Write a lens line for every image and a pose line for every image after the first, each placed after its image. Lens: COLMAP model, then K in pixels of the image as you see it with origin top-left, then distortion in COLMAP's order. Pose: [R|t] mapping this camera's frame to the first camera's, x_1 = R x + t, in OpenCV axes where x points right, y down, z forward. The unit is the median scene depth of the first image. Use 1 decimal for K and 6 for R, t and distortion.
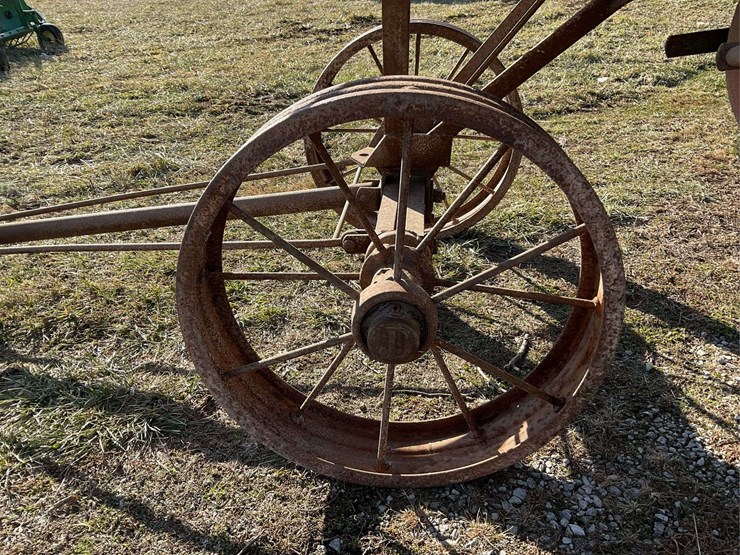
lens RADIAL K [[625.0, 0, 366.7], [0, 625.0, 279.0], [0, 0, 1]] dist [0.094240, -0.185363]
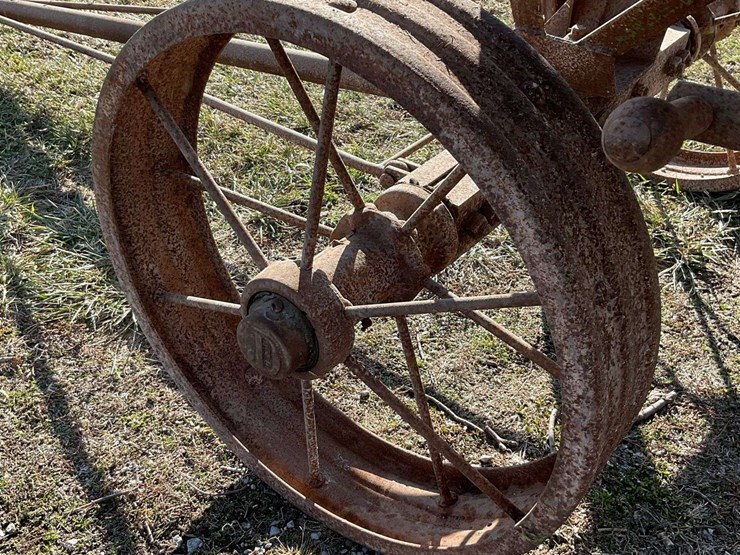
lens RADIAL K [[826.1, 0, 359.3], [0, 826.1, 278.1], [0, 0, 1]] dist [0.079184, -0.035787]
pose [[0.844324, 0.351397, -0.404522, 0.400855], [-0.269871, 0.931070, 0.245517, -0.193497], [0.462912, -0.098127, 0.880956, 0.180785]]
